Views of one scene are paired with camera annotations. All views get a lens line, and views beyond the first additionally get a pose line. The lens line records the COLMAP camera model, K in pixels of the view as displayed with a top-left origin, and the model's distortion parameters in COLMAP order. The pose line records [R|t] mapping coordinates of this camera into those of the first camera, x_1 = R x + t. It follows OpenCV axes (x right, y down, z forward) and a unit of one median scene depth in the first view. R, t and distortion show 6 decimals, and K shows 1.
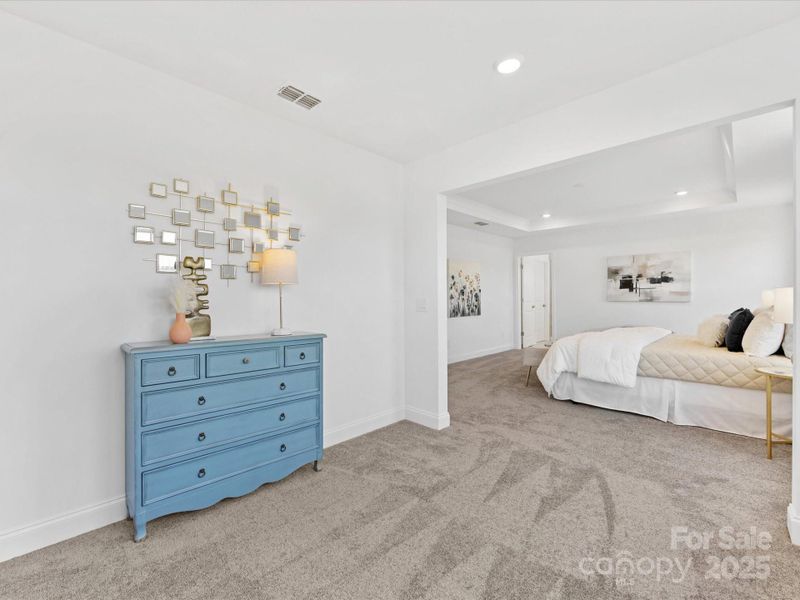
lens RADIAL K [[353.0, 0, 399.3], [0, 353.0, 298.5], [0, 0, 1]] dist [-0.002905, -0.000057]
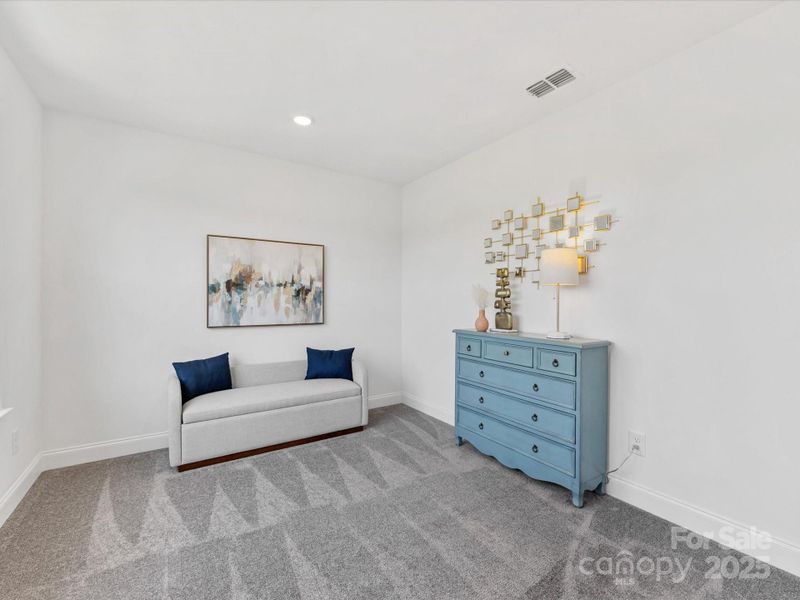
lens RADIAL K [[353.0, 0, 398.9], [0, 353.0, 302.3], [0, 0, 1]] dist [-0.002905, -0.000057]
pose [[-0.206644, 0.008311, -0.978381, 0.730305], [-0.000720, 0.999962, 0.008646, -0.002126], [0.978416, 0.002491, -0.206630, 0.826312]]
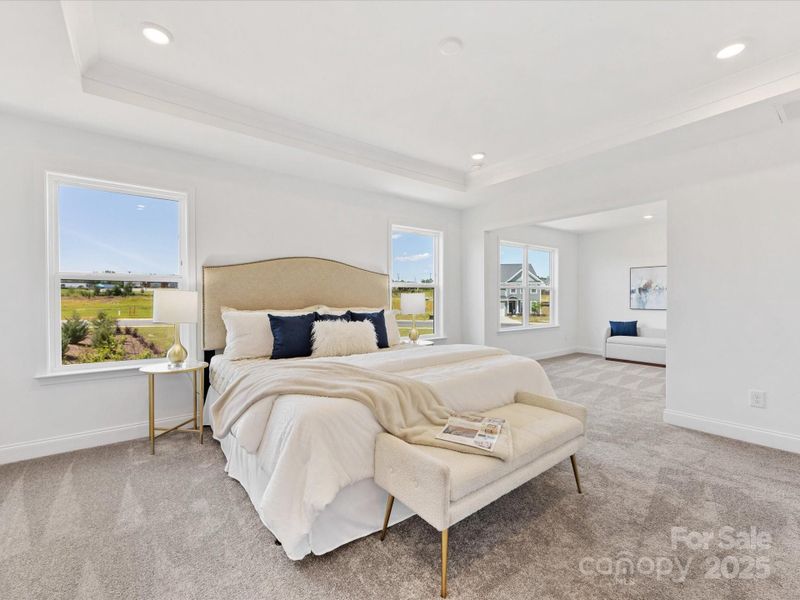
lens RADIAL K [[353.0, 0, 399.6], [0, 353.0, 299.3], [0, 0, 1]] dist [-0.002905, -0.000057]
pose [[-0.991612, 0.000108, 0.129251, 0.956015], [0.000729, 0.999988, 0.004752, 0.003167], [-0.129249, 0.004806, -0.991601, 2.045700]]
